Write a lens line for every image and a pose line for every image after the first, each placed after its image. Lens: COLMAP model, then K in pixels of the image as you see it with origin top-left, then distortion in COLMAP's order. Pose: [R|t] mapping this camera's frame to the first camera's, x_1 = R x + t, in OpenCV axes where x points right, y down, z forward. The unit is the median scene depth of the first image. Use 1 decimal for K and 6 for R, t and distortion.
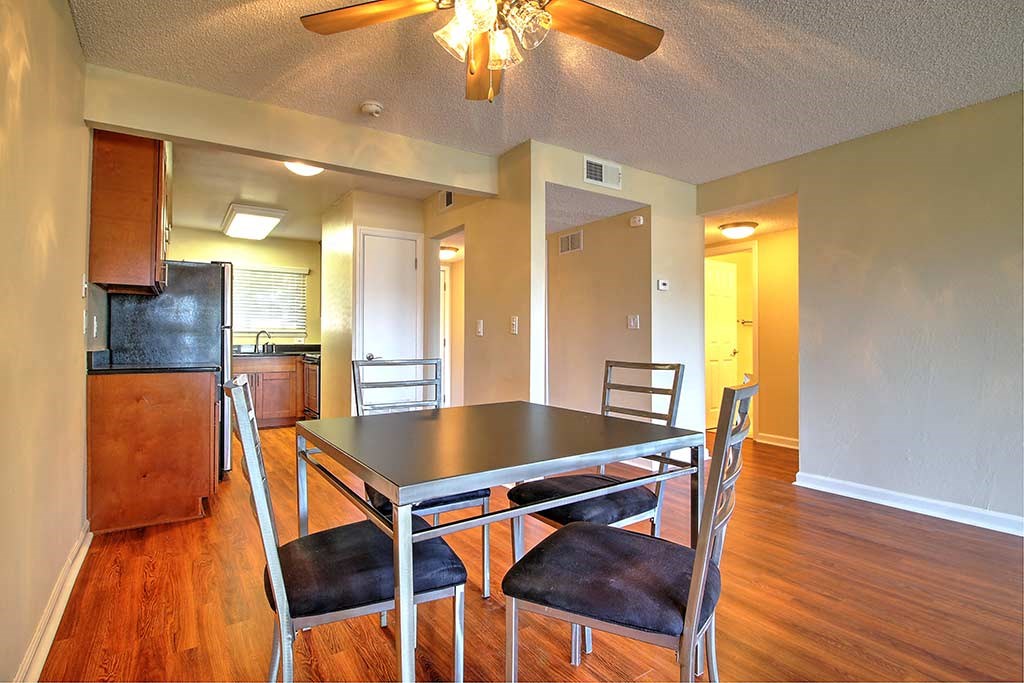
lens RADIAL K [[477.8, 0, 510.7], [0, 477.8, 334.6], [0, 0, 1]] dist [-0.004675, -0.001036]
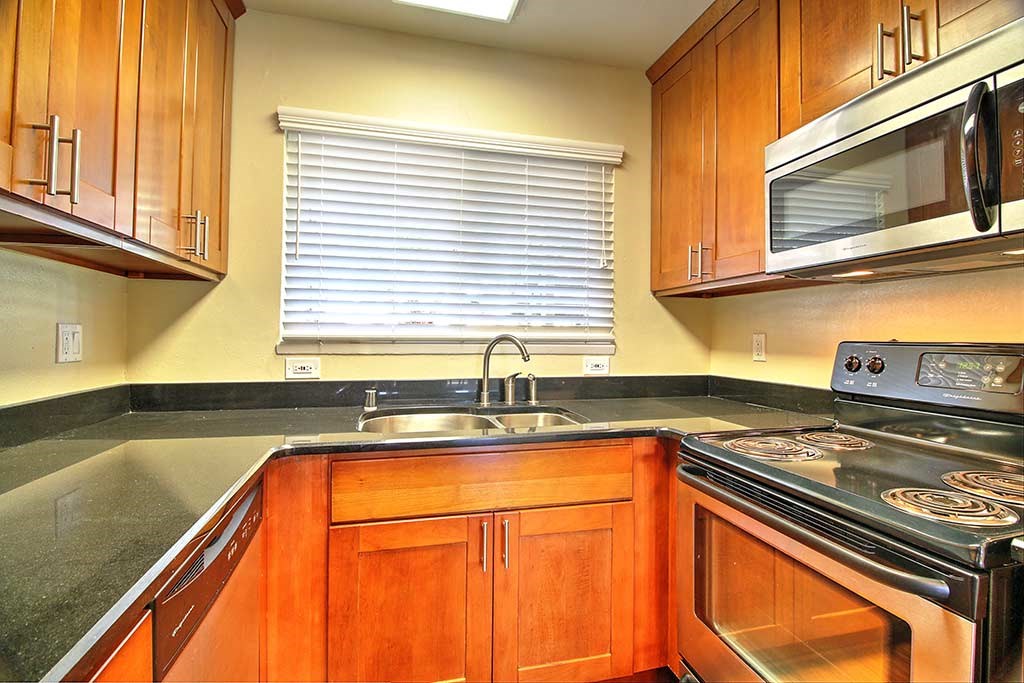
lens RADIAL K [[477.8, 0, 512.4], [0, 477.8, 336.8], [0, 0, 1]] dist [-0.004675, -0.001036]
pose [[0.930505, -0.001644, -0.366276, -0.374944], [-0.000531, 0.999983, -0.005838, -0.004836], [0.366280, 0.005627, 0.930488, 0.667524]]
